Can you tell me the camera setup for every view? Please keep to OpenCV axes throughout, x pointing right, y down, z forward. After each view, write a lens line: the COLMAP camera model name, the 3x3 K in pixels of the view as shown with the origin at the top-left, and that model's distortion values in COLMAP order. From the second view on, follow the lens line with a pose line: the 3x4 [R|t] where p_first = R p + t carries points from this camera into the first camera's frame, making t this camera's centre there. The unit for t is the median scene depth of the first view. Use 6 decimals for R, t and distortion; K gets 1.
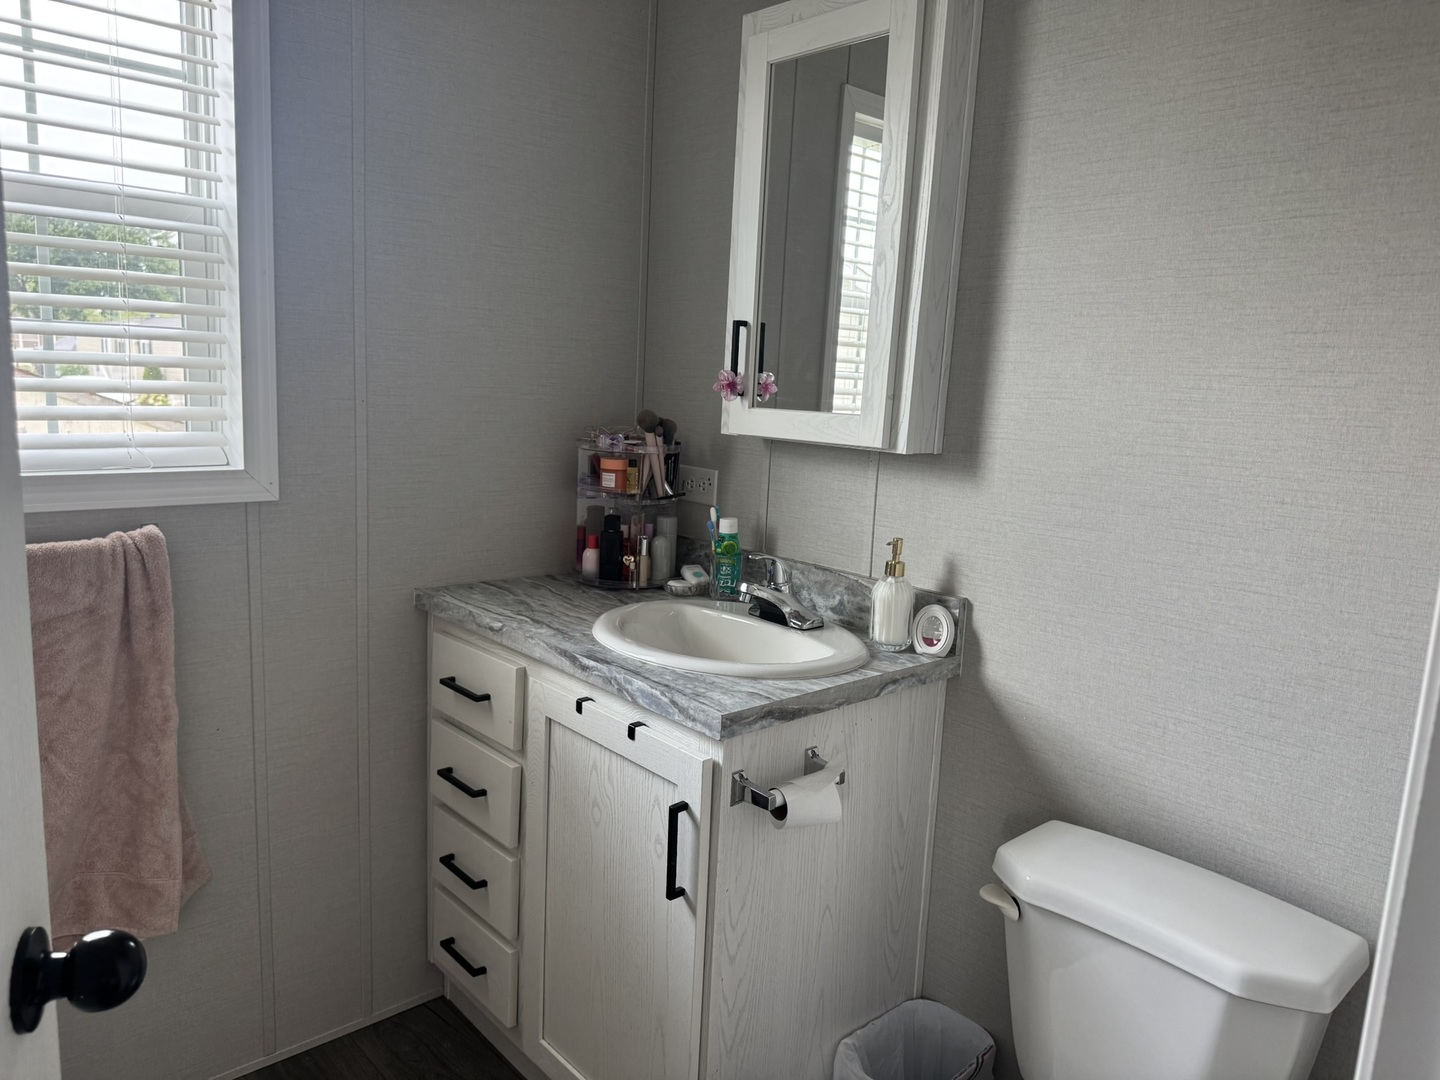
lens RADIAL K [[1015.1, 0, 722.9], [0, 1015.1, 541.7], [0, 0, 1]] dist [0.058008, -0.073794]
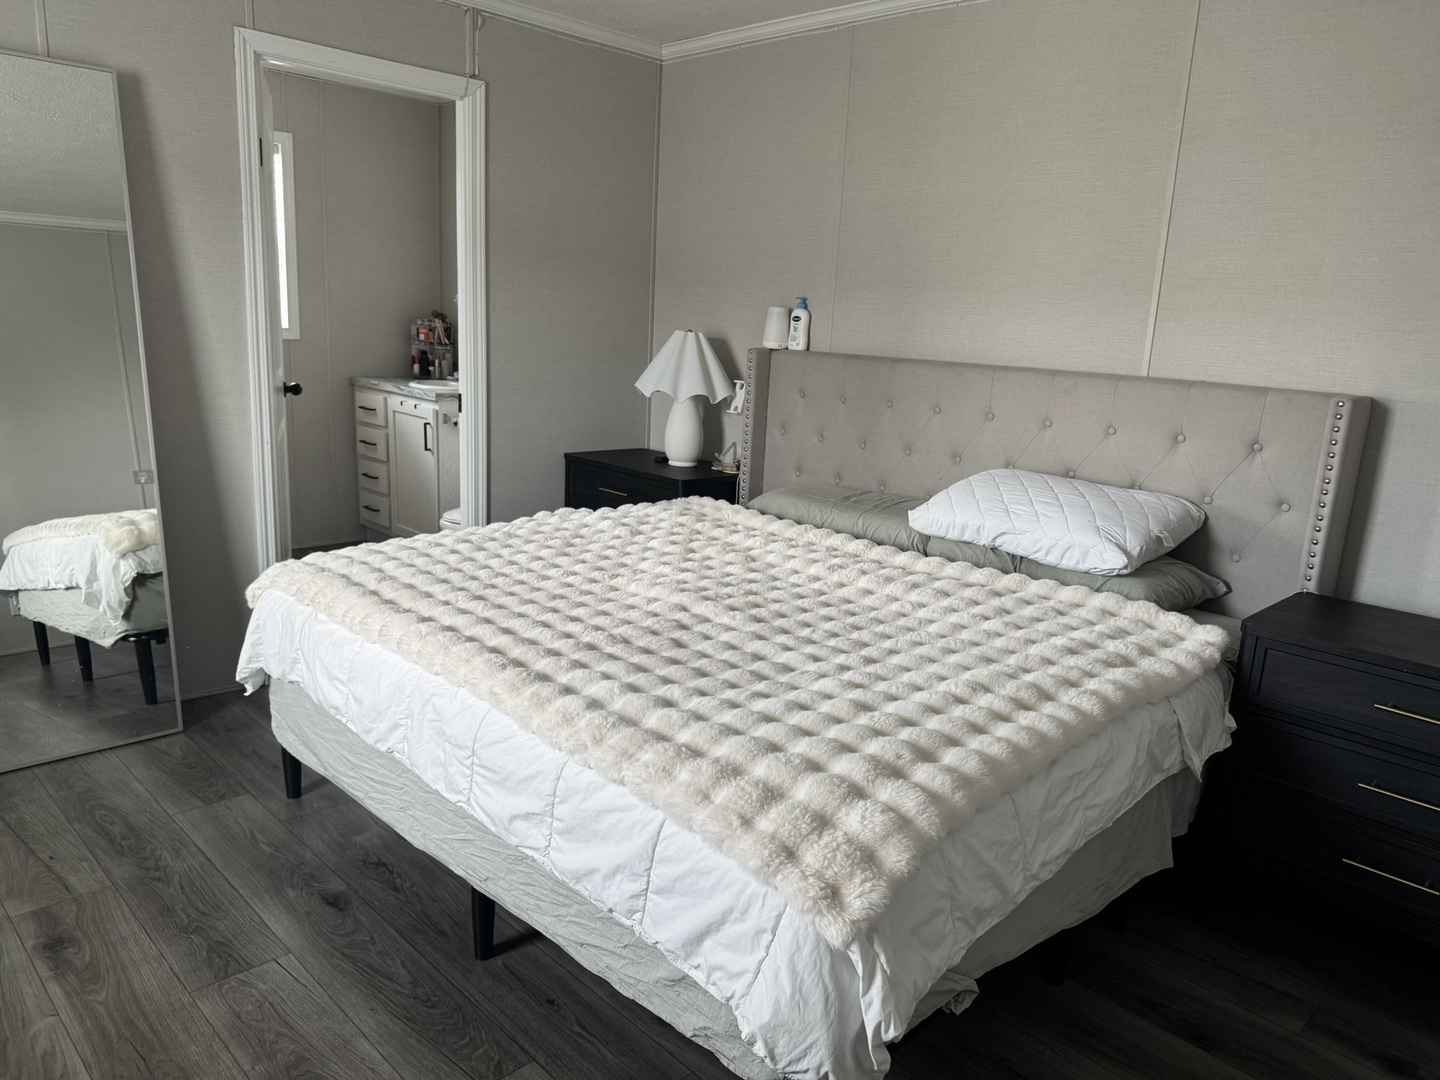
lens RADIAL K [[1015.1, 0, 722.3], [0, 1015.1, 549.1], [0, 0, 1]] dist [0.058008, -0.073794]
pose [[0.999344, -0.007559, 0.035424, 0.600193], [0.005108, 0.997619, 0.068781, 0.327729], [-0.035860, -0.068555, 0.997003, -1.805970]]
